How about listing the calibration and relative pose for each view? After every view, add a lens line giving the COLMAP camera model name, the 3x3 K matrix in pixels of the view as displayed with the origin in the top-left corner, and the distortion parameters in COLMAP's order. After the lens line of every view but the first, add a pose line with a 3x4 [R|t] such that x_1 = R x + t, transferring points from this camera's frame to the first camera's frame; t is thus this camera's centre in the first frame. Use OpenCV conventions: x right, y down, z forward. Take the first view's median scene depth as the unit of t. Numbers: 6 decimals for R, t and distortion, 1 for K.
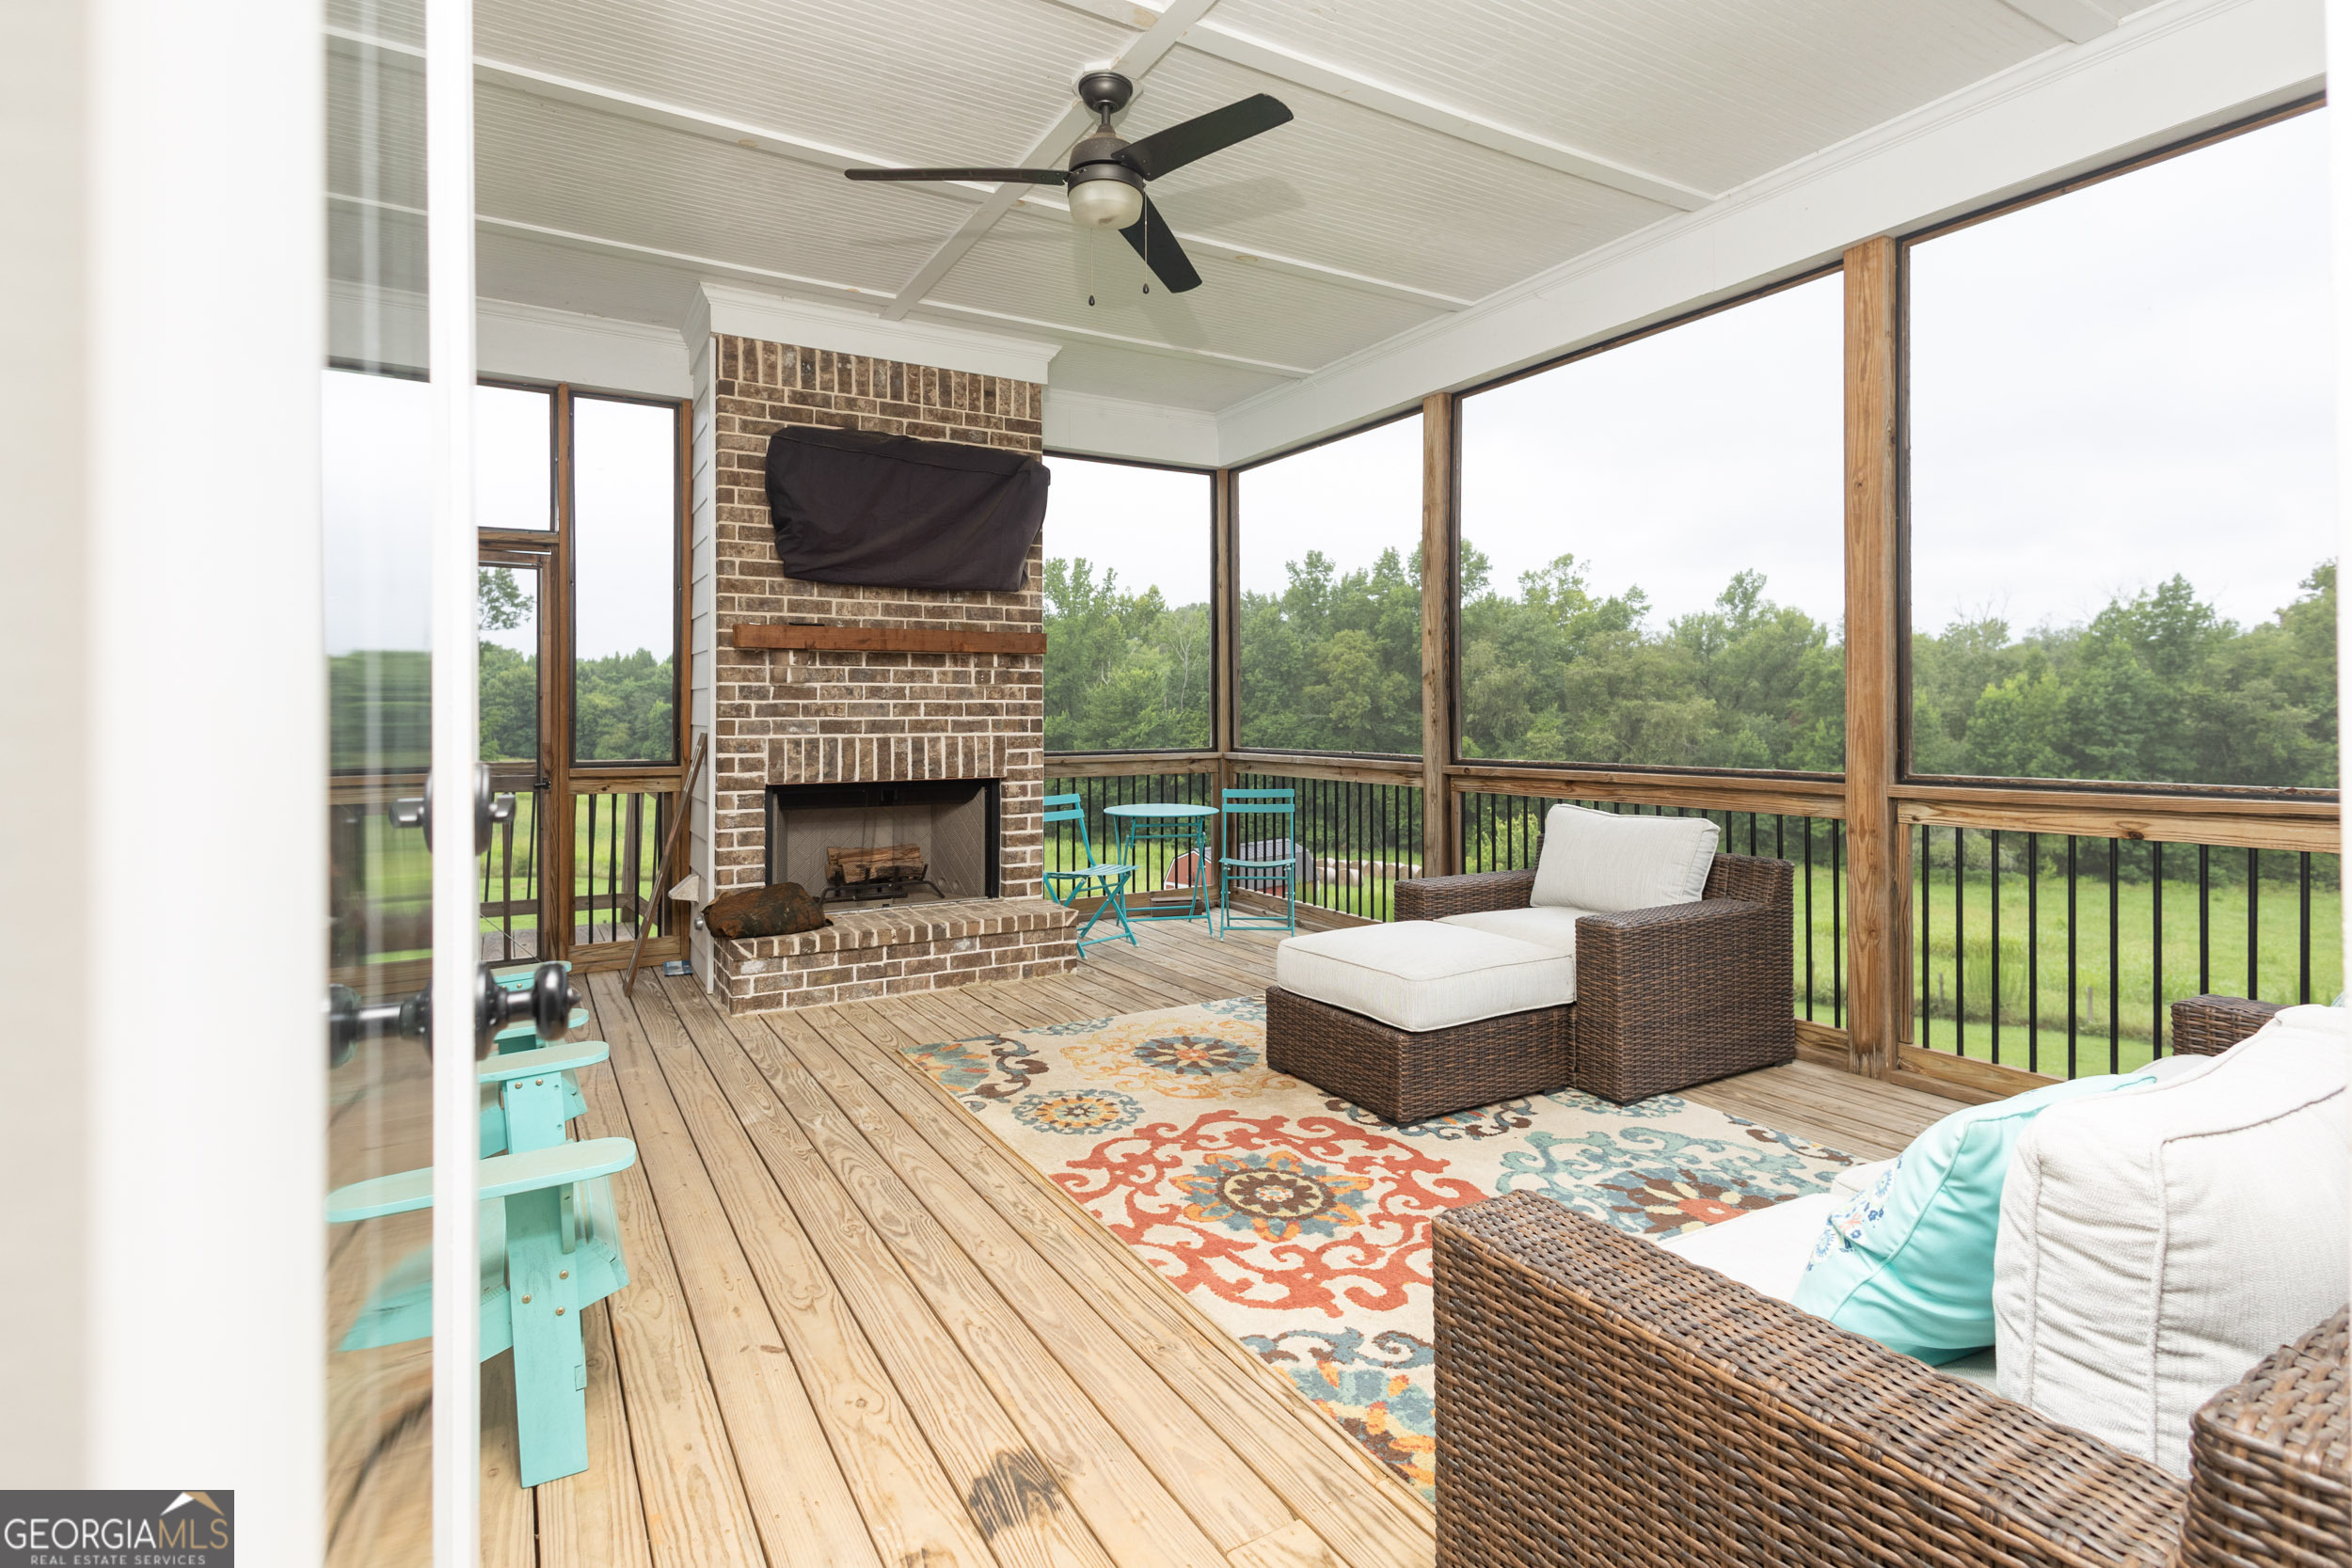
lens RADIAL K [[1098.1, 0, 1157.4], [0, 1098.1, 715.5], [0, 0, 1]] dist [0.009722, -0.001456]
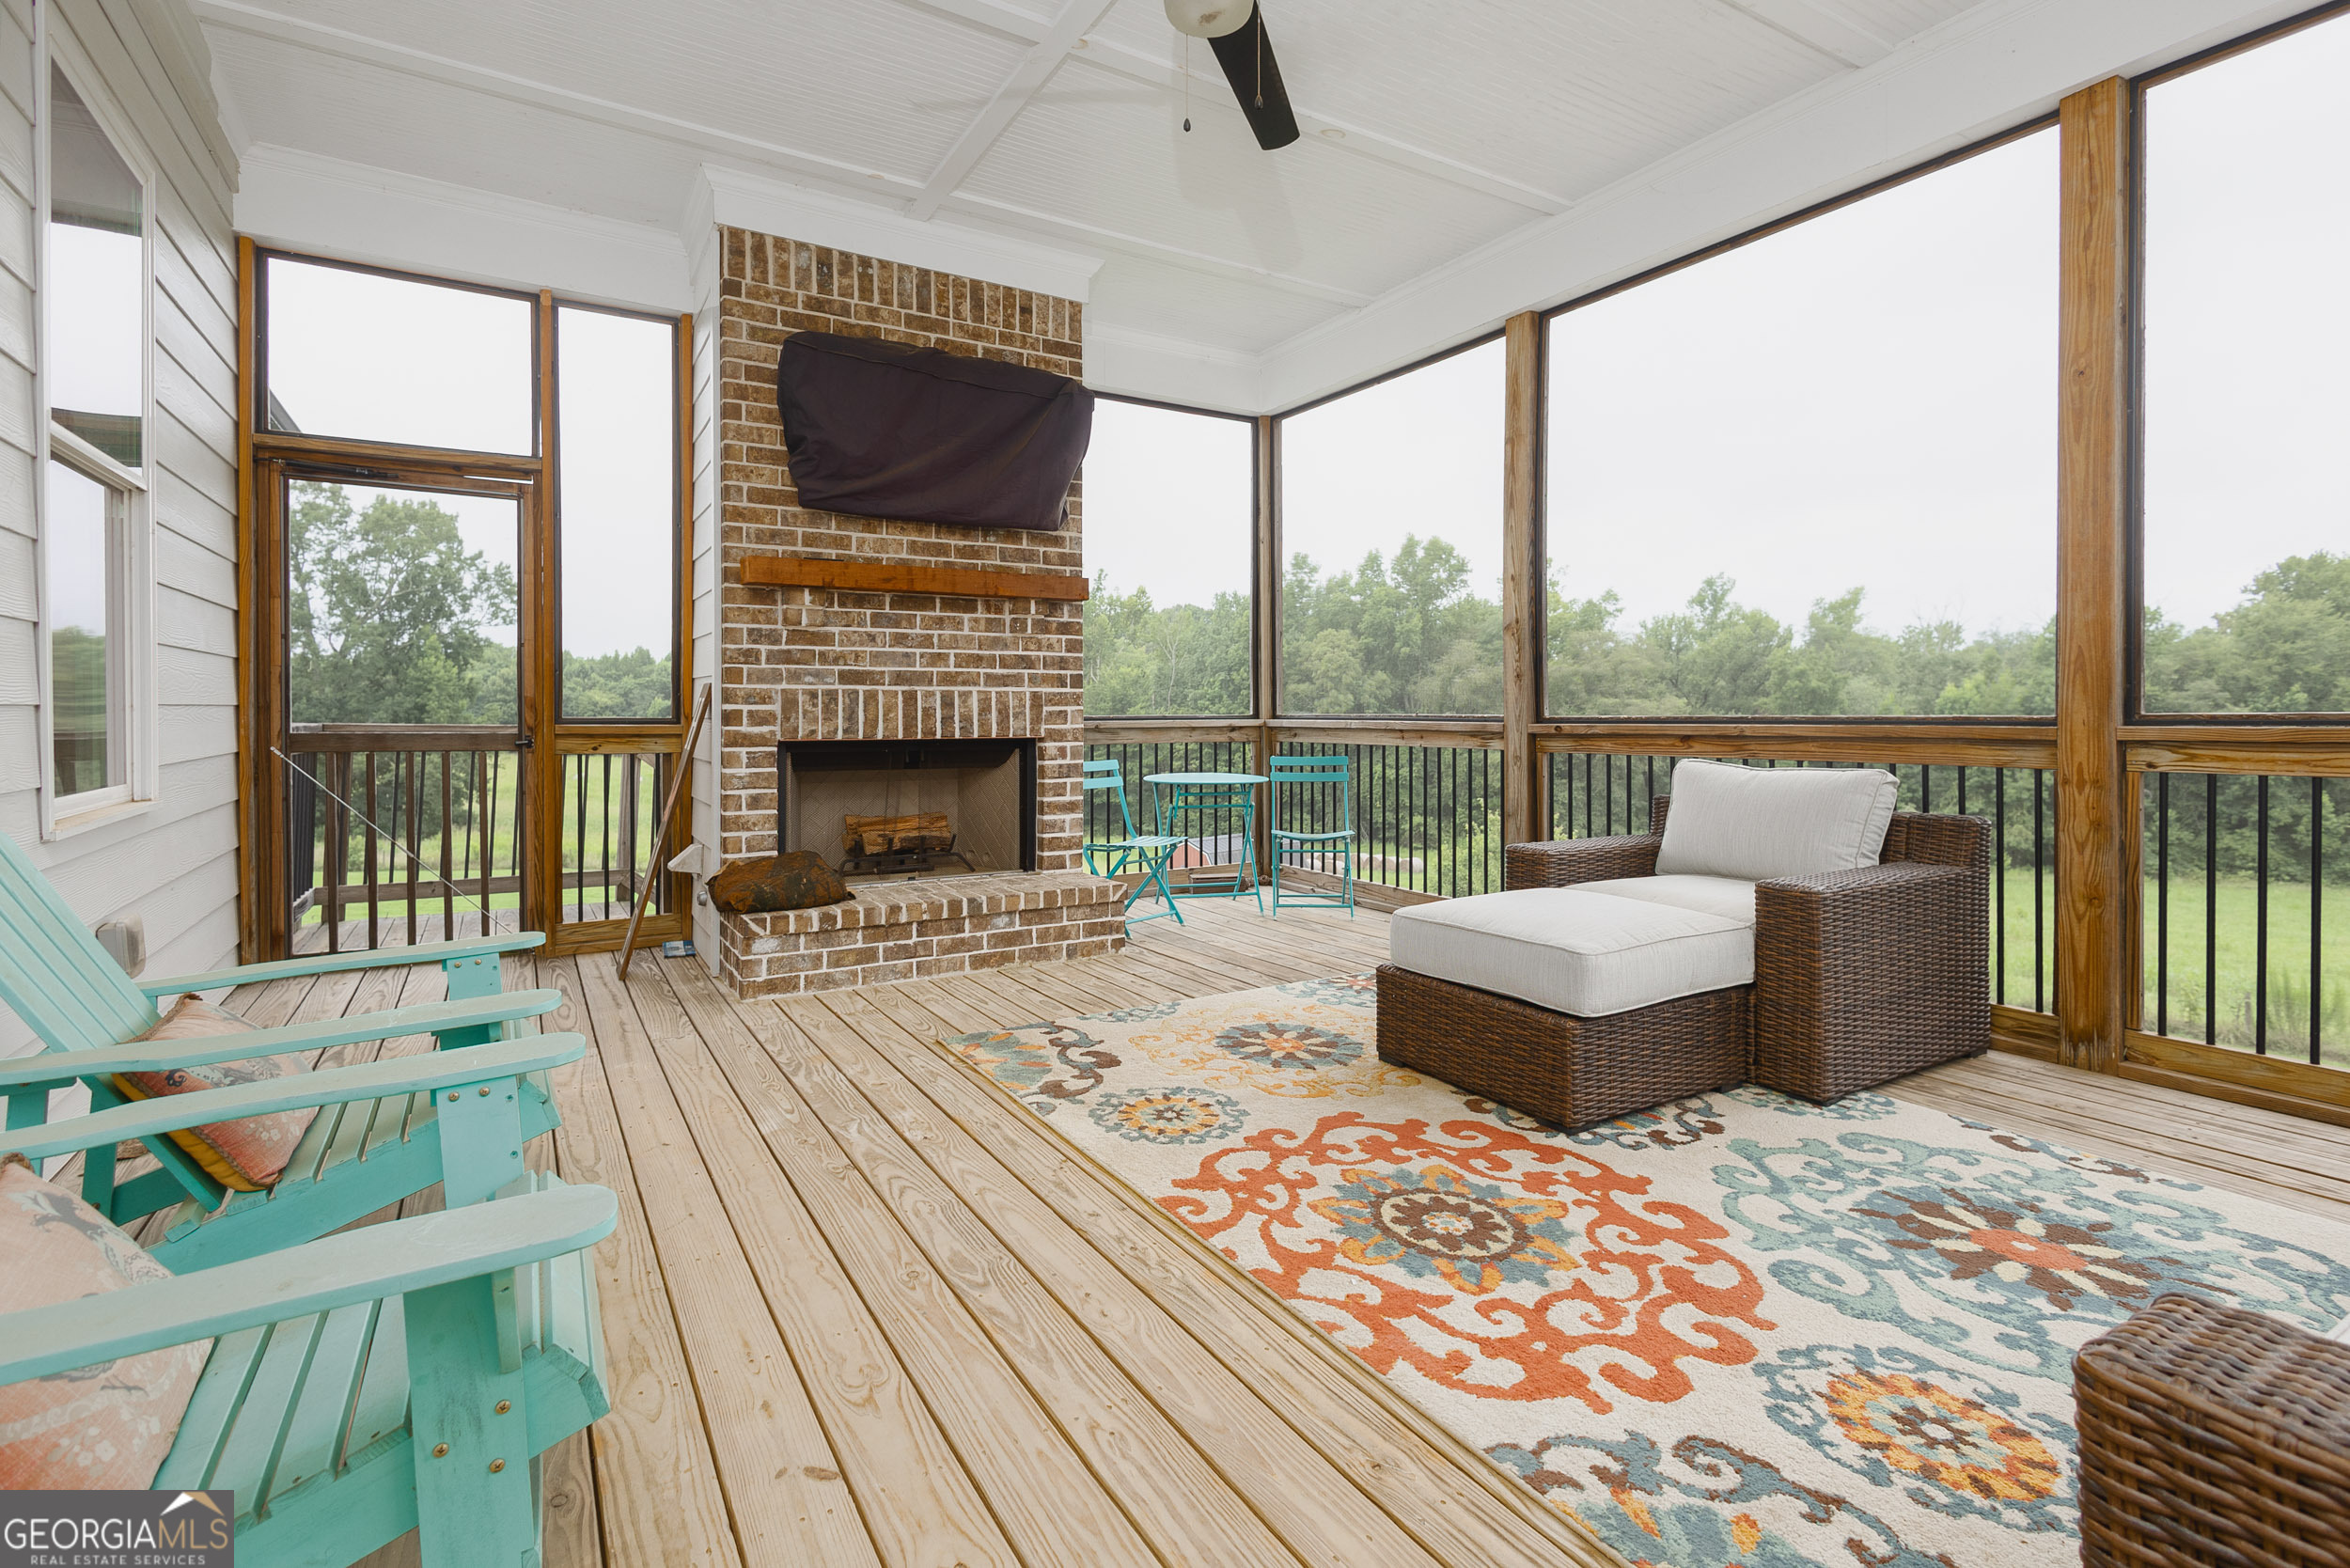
lens RADIAL K [[1097.3, 0, 1174.8], [0, 1097.3, 715.9], [0, 0, 1]] dist [0.009722, -0.001456]
pose [[0.999886, 0.001948, 0.015003, -0.072408], [-0.002116, 0.999935, 0.011181, 0.046665], [-0.014980, -0.011211, 0.999825, 0.161124]]
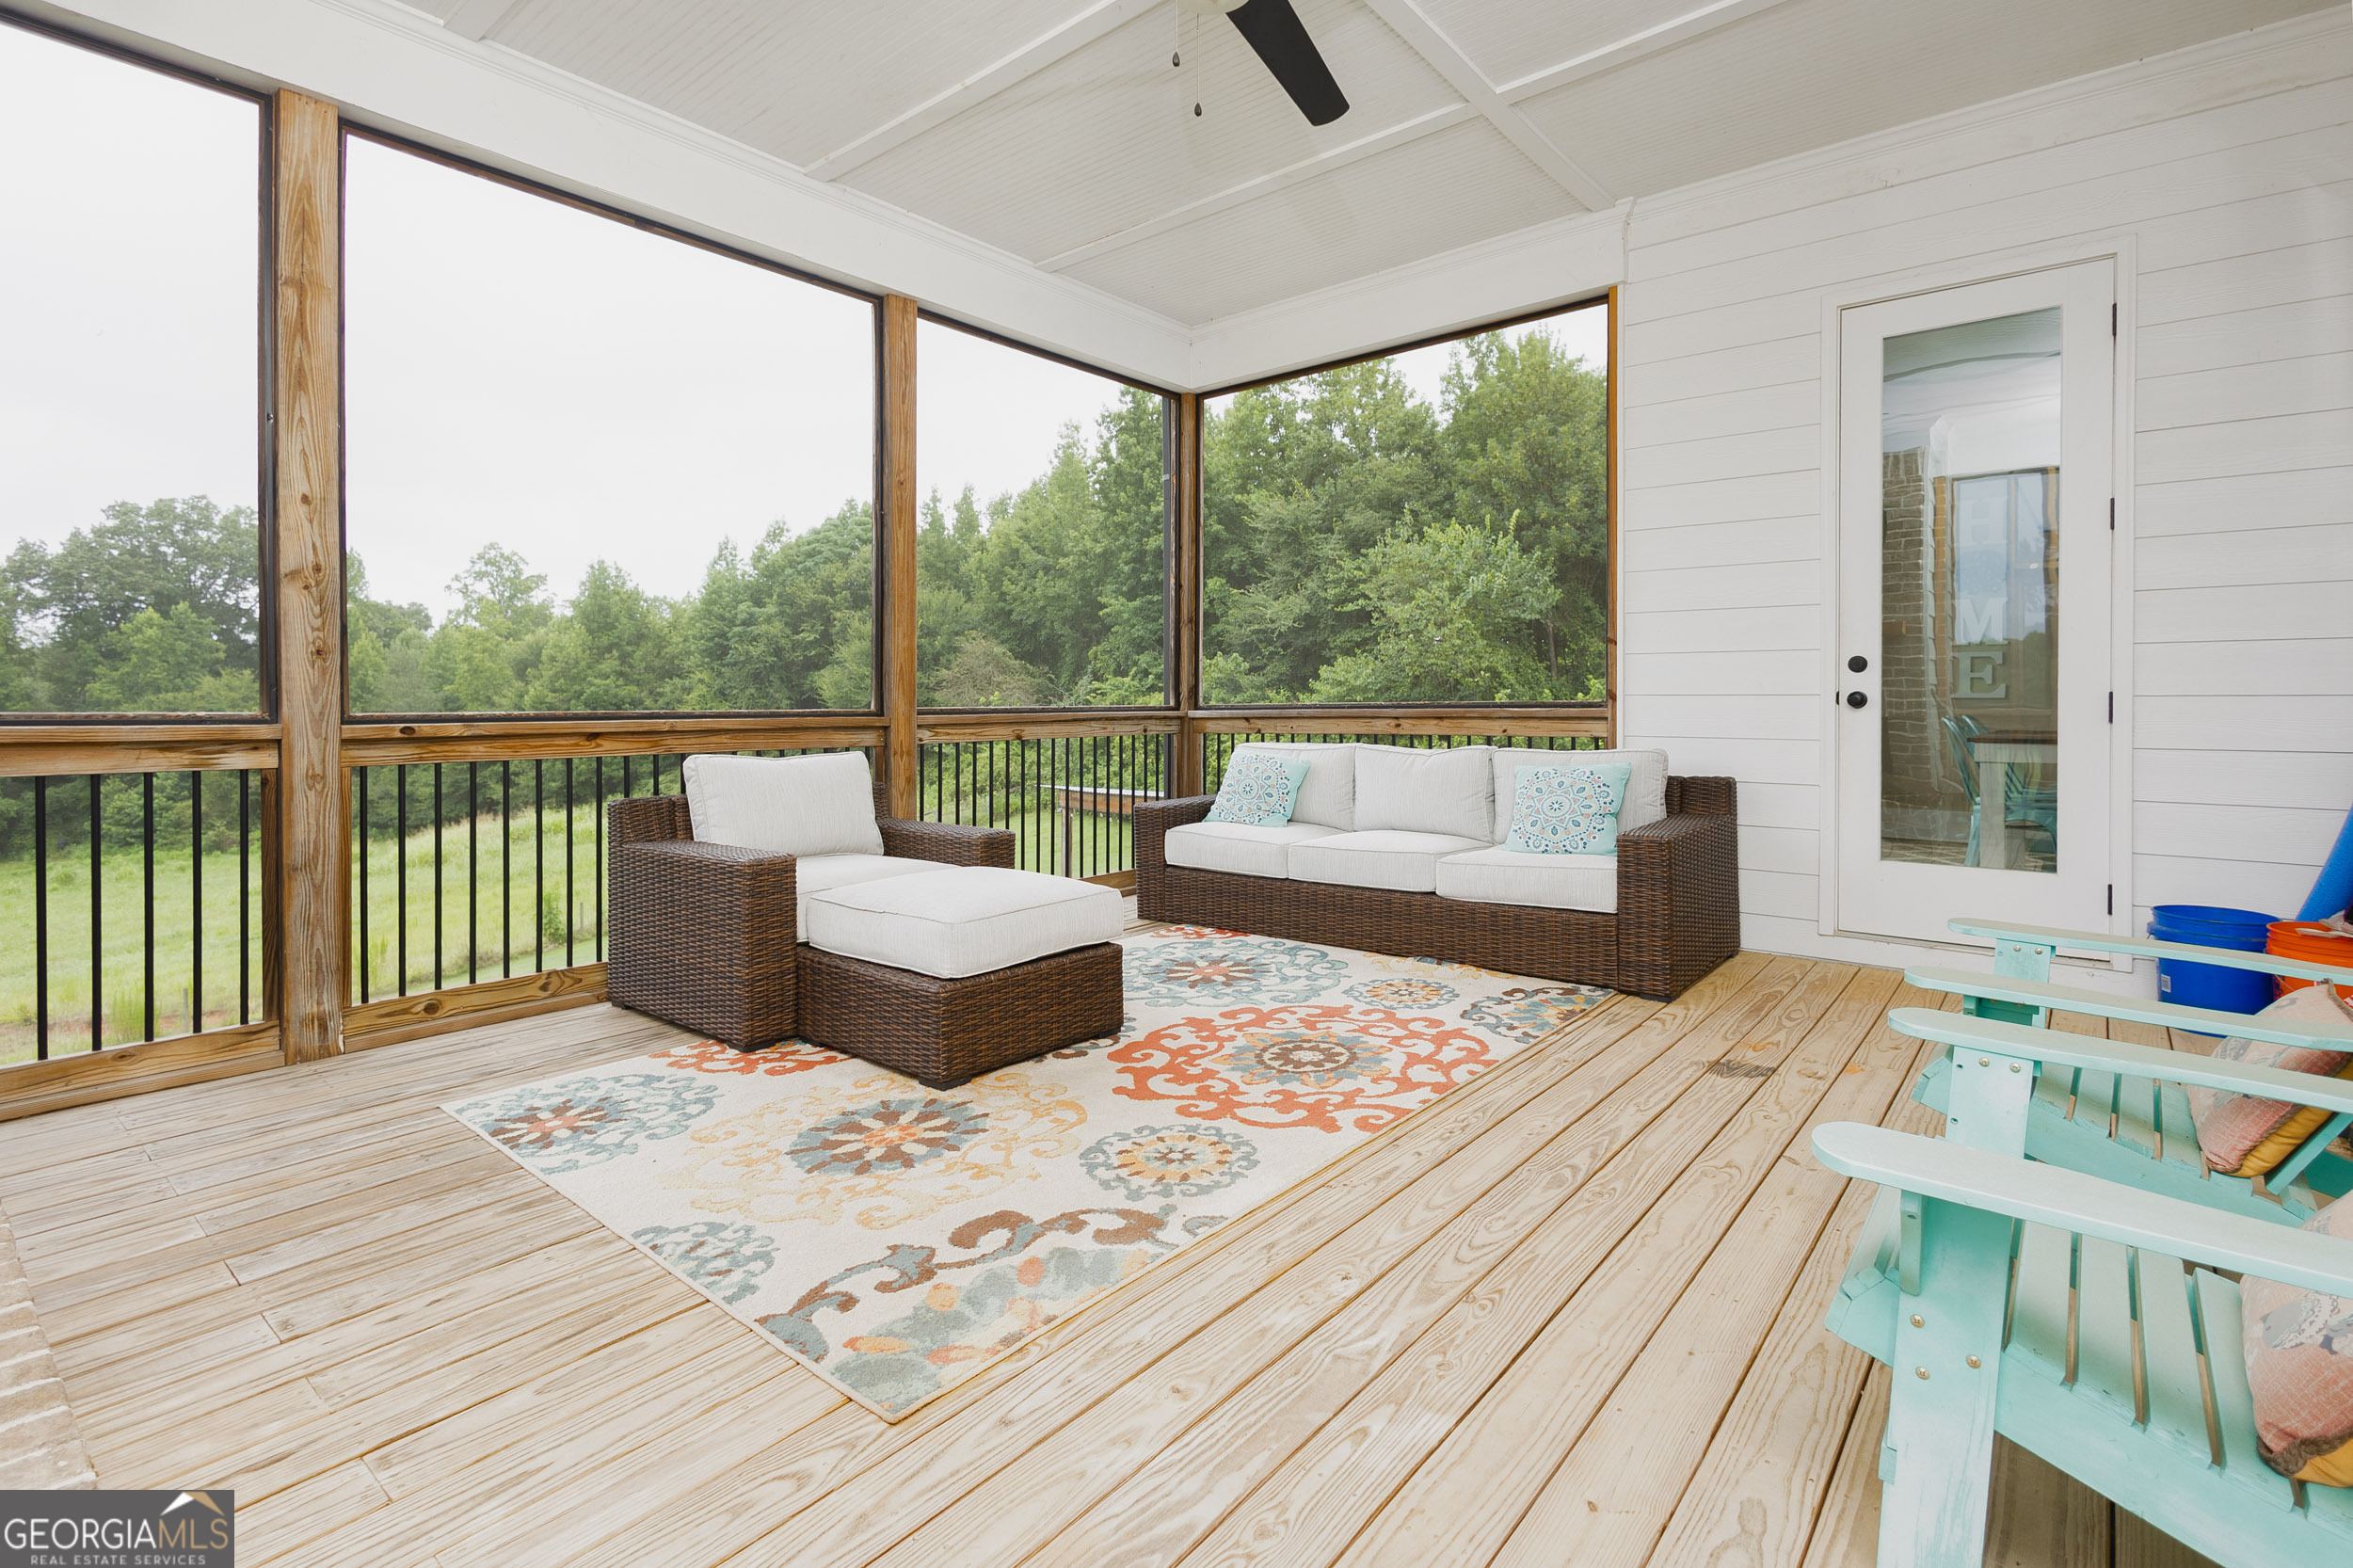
lens RADIAL K [[1098.7, 0, 1194.4], [0, 1098.7, 714.6], [0, 0, 1]] dist [0.009722, -0.001456]
pose [[-0.341921, -0.000316, 0.939729, -0.672639], [-0.002479, 0.999997, -0.000565, 0.058863], [-0.939725, -0.002523, -0.341921, 1.090336]]
